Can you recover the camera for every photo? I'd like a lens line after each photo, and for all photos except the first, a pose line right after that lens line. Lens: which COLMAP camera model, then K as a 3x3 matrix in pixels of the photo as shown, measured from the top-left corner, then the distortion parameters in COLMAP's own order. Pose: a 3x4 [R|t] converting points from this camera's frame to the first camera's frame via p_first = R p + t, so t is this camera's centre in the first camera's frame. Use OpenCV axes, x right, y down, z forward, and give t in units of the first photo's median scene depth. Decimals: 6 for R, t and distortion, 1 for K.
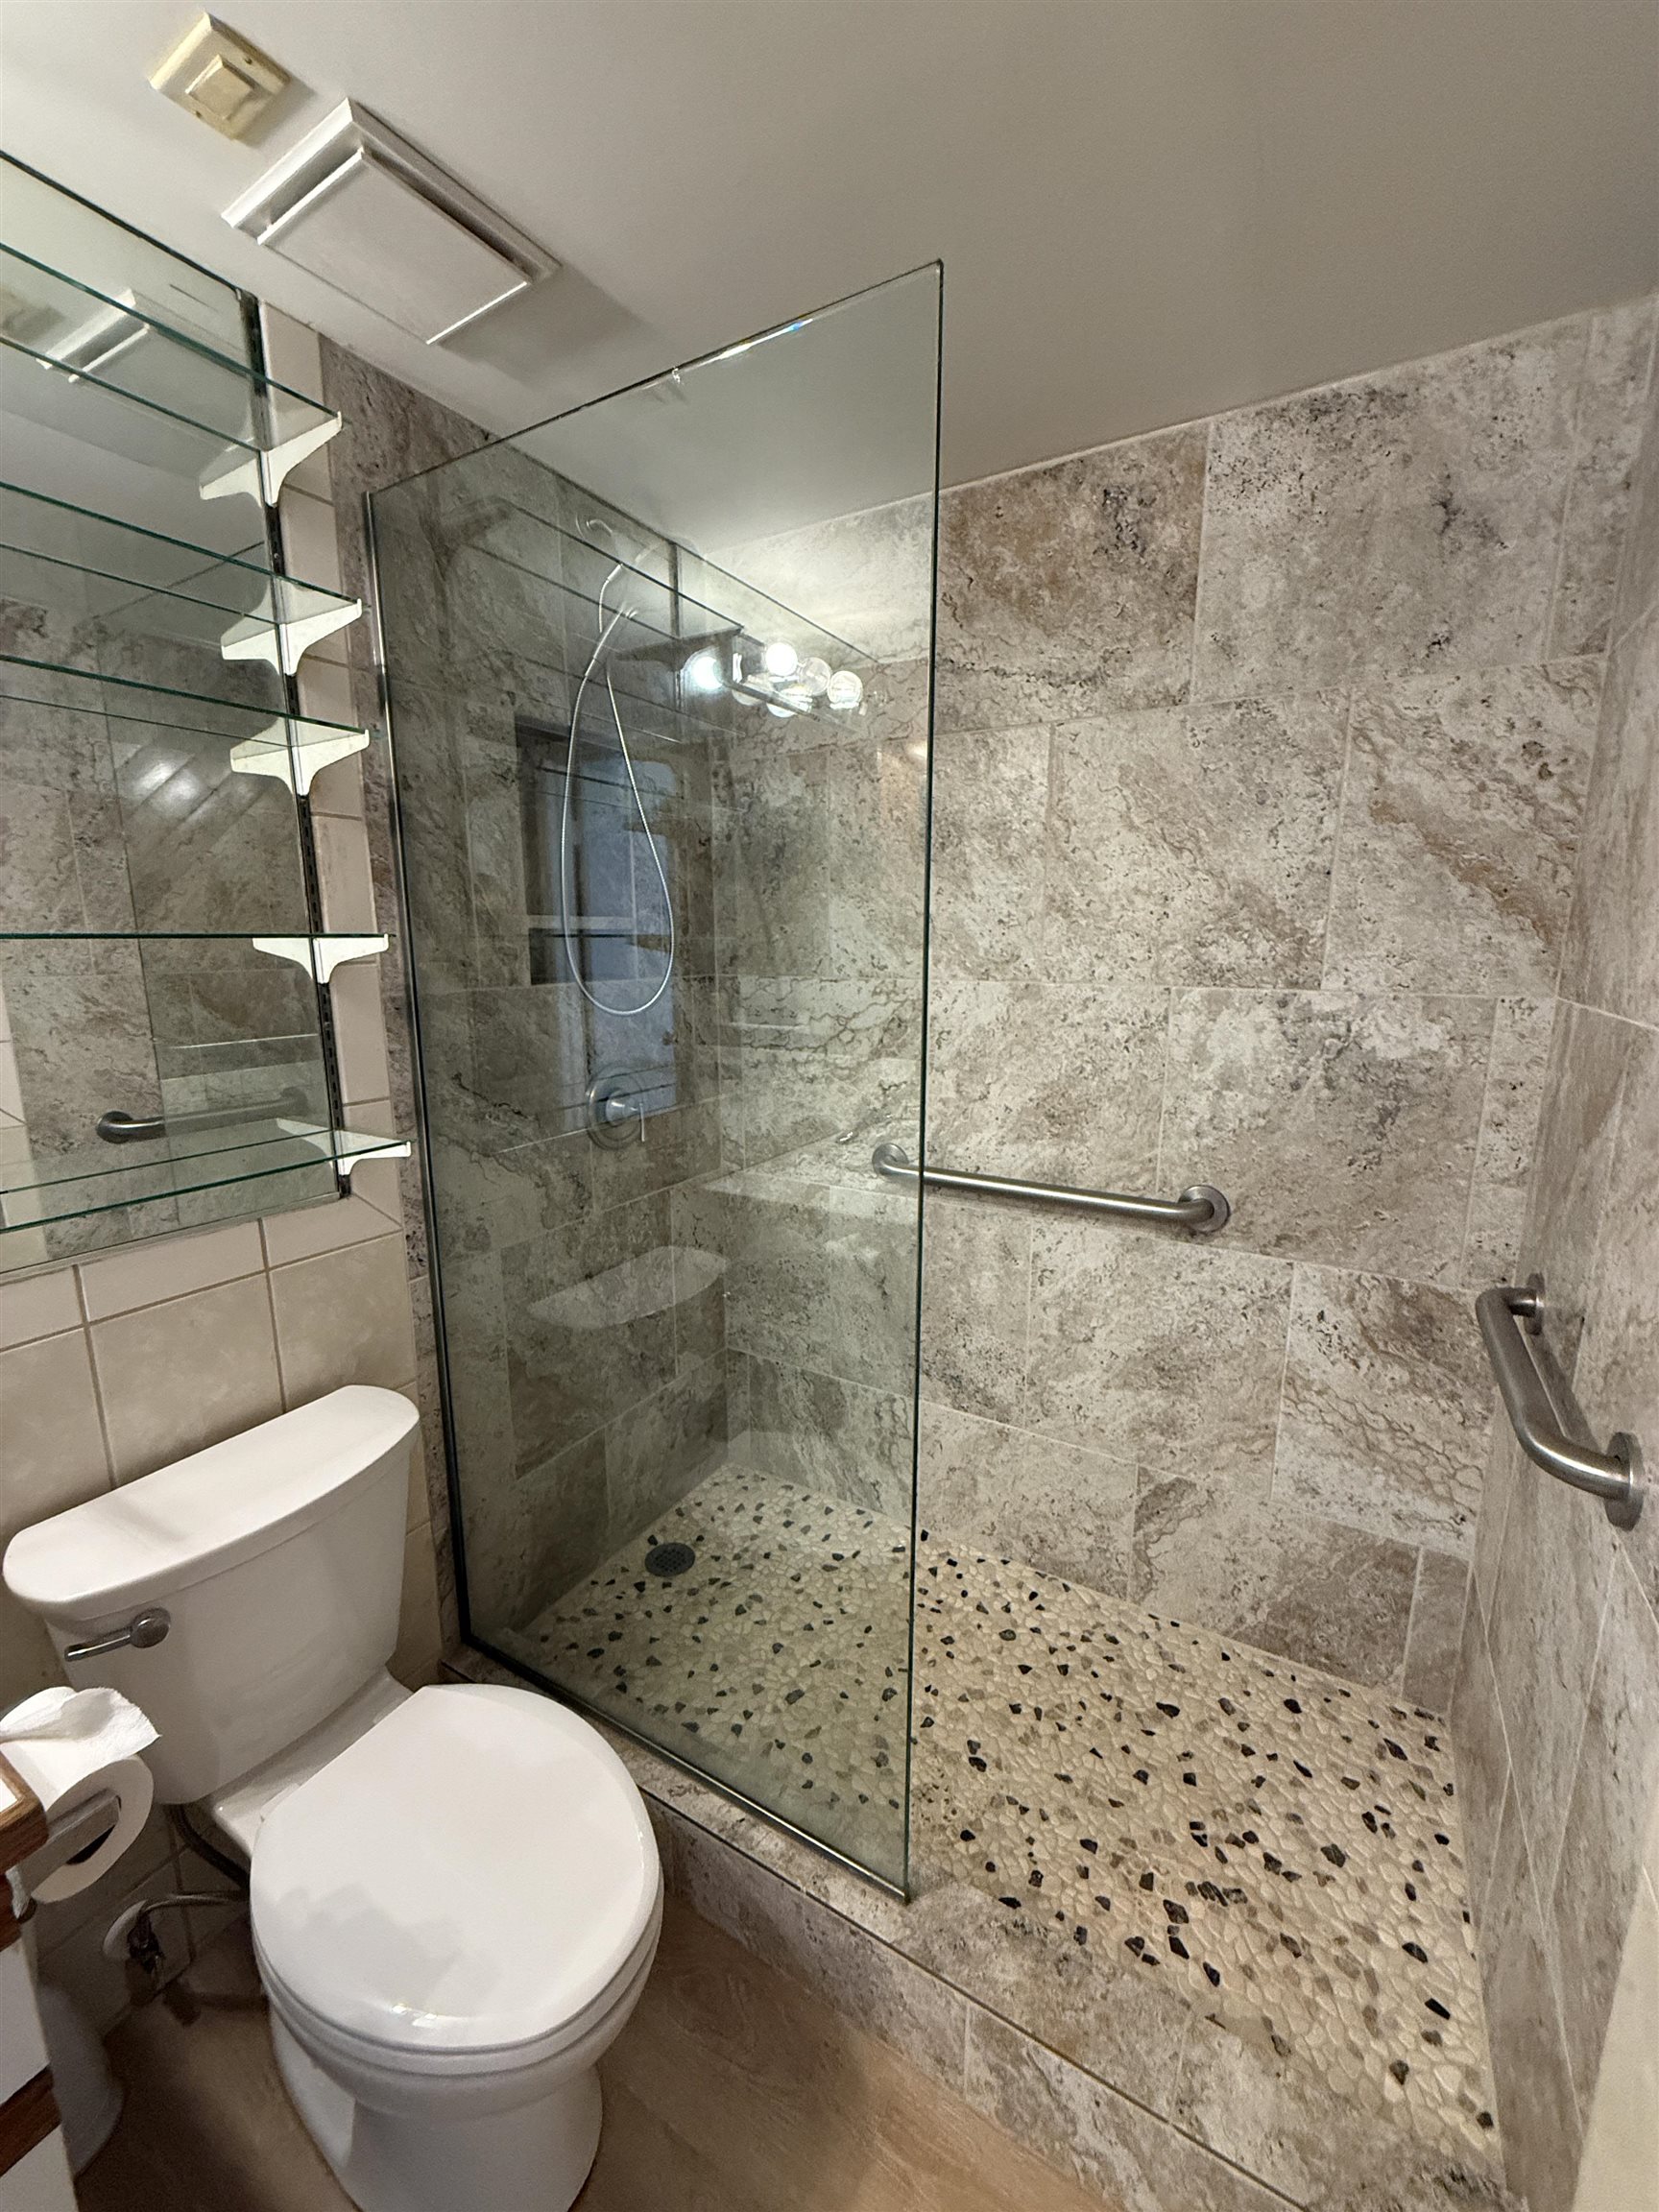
lens RADIAL K [[880.9, 0, 830.0], [0, 880.9, 1108.5], [0, 0, 1]] dist [0.000269, 0.000270]
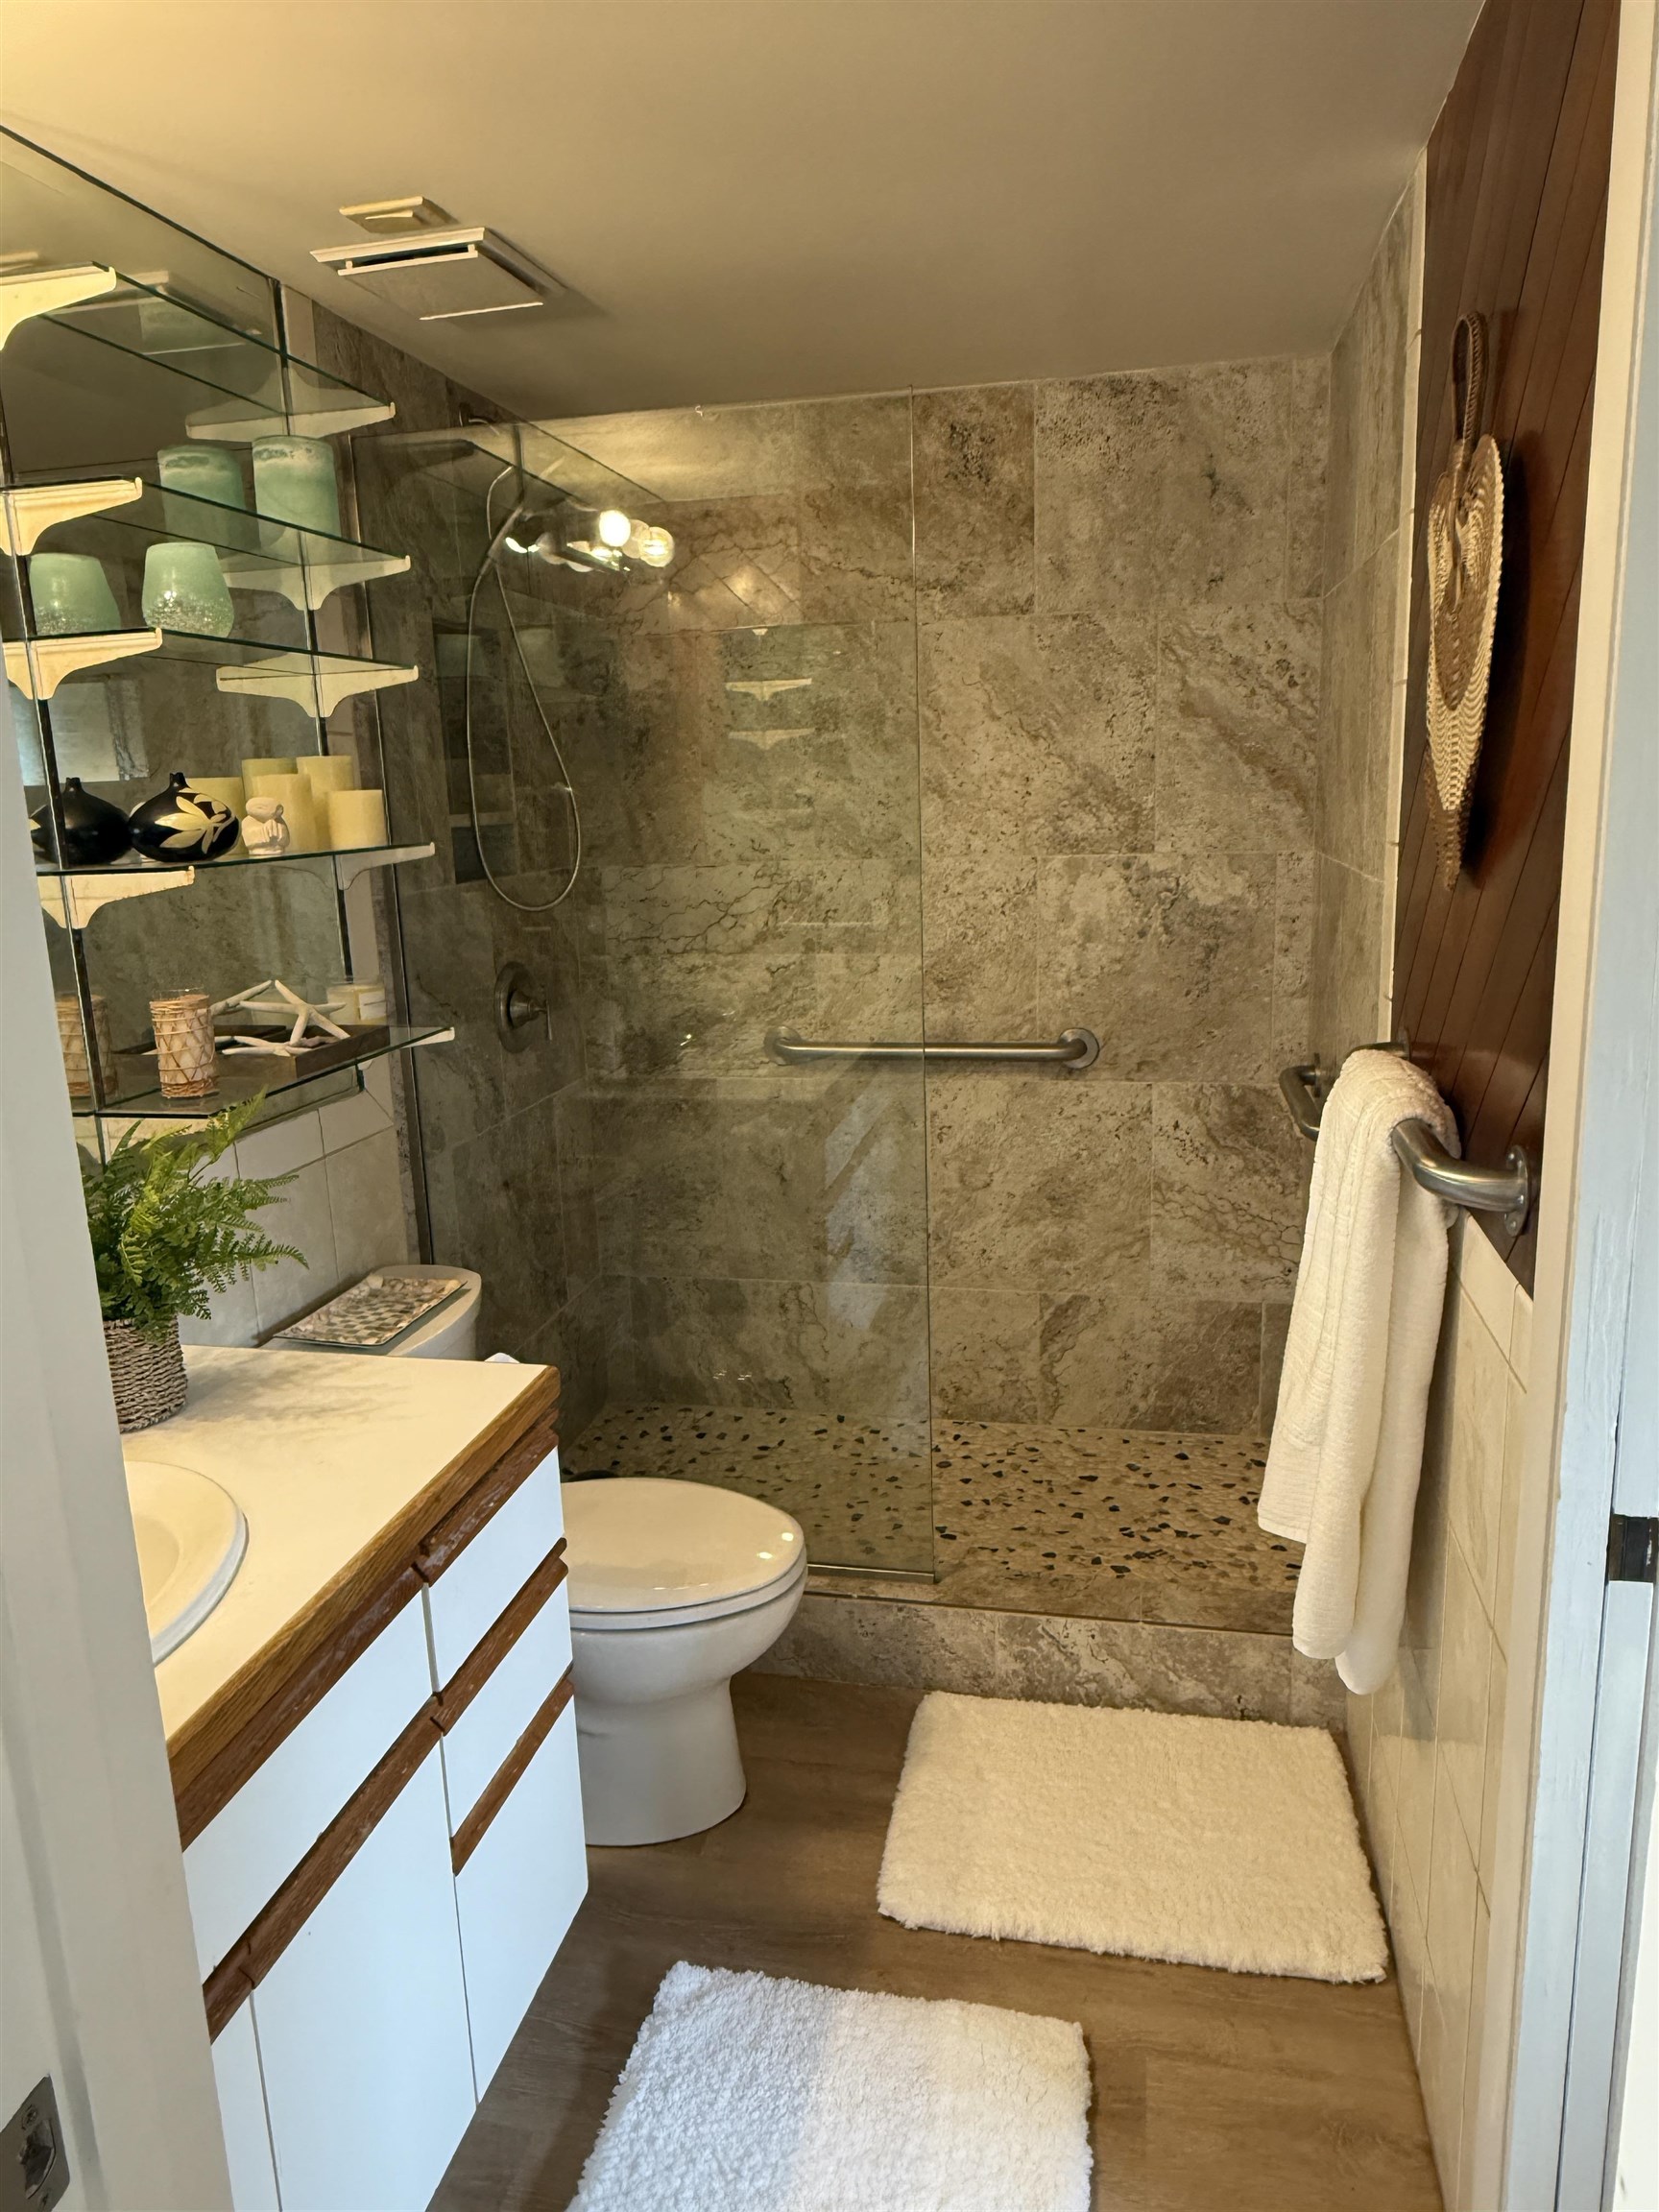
lens RADIAL K [[1428.5, 0, 827.3], [0, 1428.5, 1101.9], [0, 0, 1]] dist [0.003460, -0.003041]
pose [[0.949518, -0.098773, 0.297758, -0.476401], [0.092199, 0.995087, 0.036081, 0.091731], [-0.299859, -0.006806, 0.953959, -0.723431]]
